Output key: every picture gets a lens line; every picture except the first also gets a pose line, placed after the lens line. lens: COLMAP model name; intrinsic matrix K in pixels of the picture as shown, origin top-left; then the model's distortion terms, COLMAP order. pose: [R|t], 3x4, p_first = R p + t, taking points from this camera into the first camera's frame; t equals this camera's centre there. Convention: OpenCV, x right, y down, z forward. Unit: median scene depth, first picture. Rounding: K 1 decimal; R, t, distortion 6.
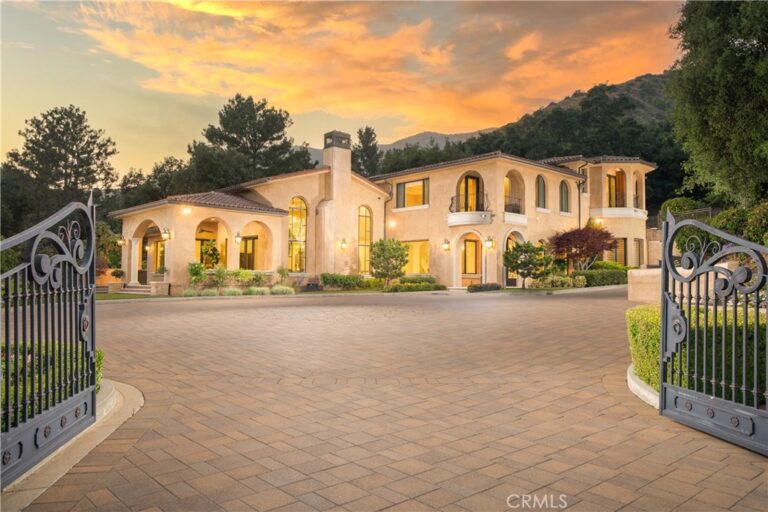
lens RADIAL K [[535.0, 0, 381.7], [0, 535.0, 259.7], [0, 0, 1]] dist [0.002928, -0.001516]
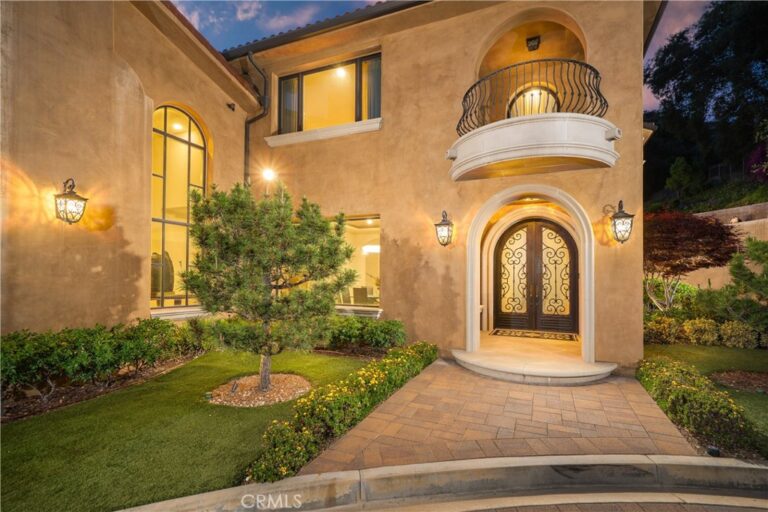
lens RADIAL K [[354.5, 0, 380.8], [0, 354.5, 257.6], [0, 0, 1]] dist [-0.000135, 0.000219]
pose [[0.912363, 0.007488, 0.409314, -0.010000], [-0.005399, 0.999966, -0.006260, -0.007185], [-0.409347, 0.003502, 0.912372, 0.778687]]
